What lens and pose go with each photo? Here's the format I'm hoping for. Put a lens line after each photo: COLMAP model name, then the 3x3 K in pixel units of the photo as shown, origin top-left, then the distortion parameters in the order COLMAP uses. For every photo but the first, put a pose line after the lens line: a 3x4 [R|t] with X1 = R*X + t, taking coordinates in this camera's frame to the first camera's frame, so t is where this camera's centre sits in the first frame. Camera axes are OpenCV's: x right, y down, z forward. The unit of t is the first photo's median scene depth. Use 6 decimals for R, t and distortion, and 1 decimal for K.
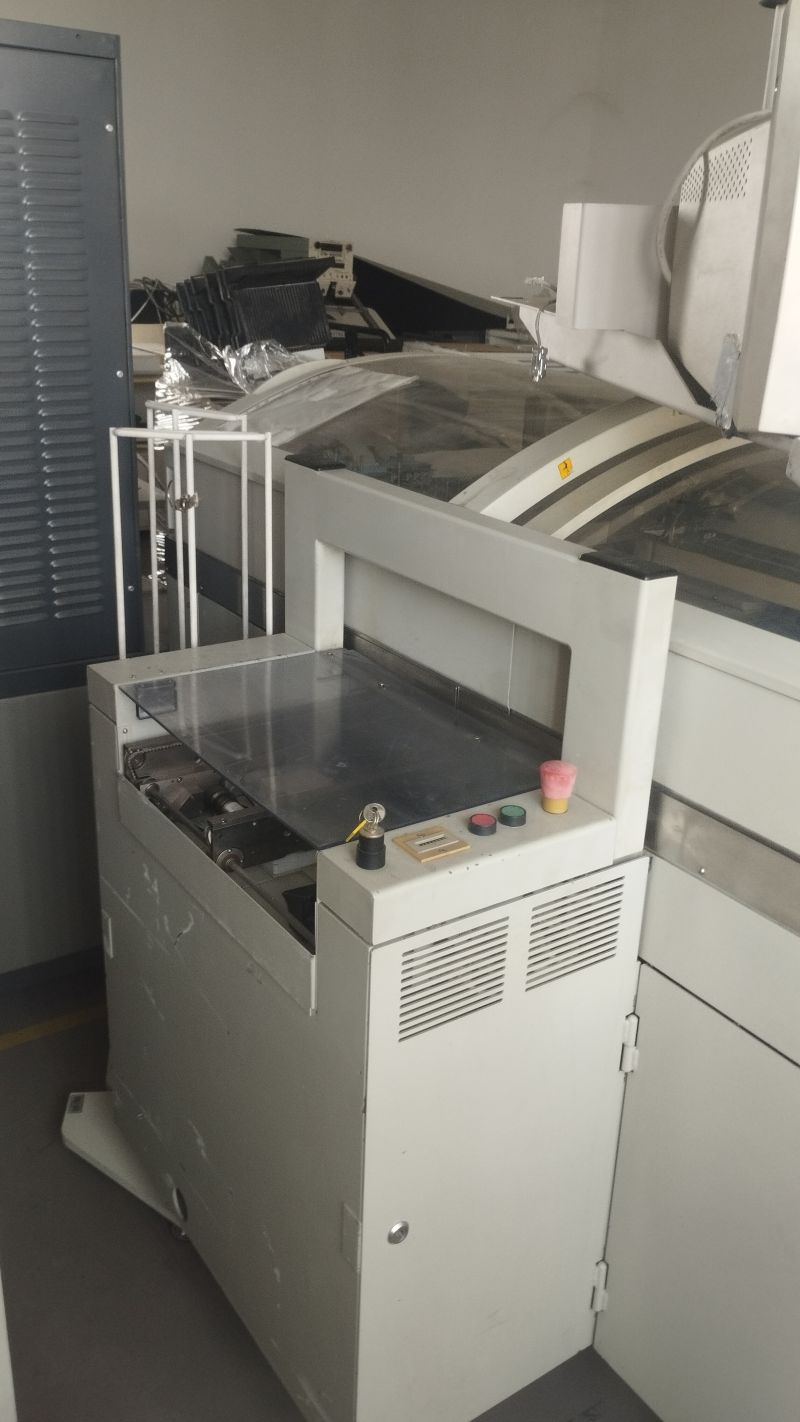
lens RADIAL K [[1200.9, 0, 395.7], [0, 1200.9, 715.3], [0, 0, 1]] dist [0.074756, -0.109225]
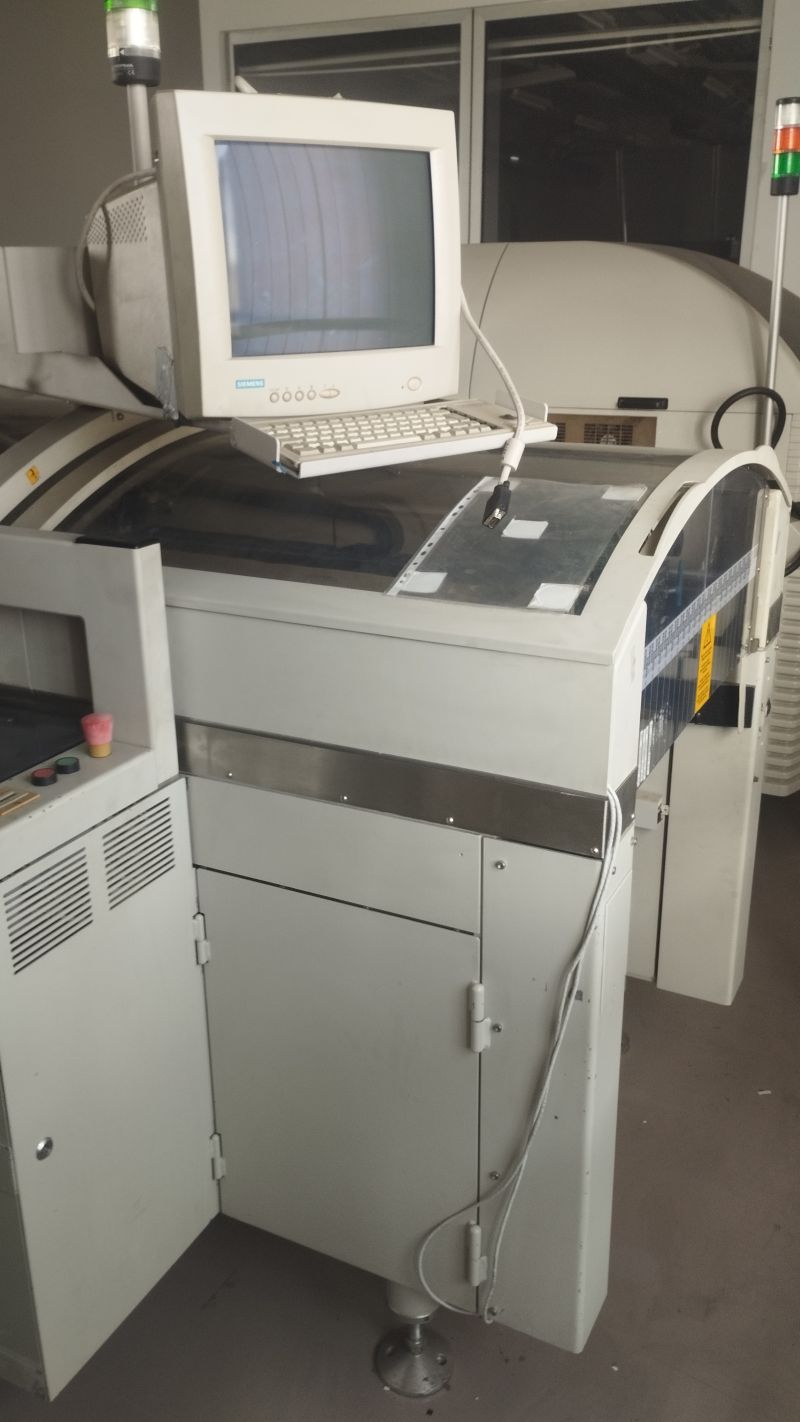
lens RADIAL K [[1200.9, 0, 408.1], [0, 1200.9, 708.4], [0, 0, 1]] dist [0.074756, -0.109225]
pose [[0.877202, -0.206266, 0.433557, -0.107726], [0.216184, 0.975981, 0.026928, 0.068018], [-0.428698, 0.070106, 0.900724, -0.200211]]
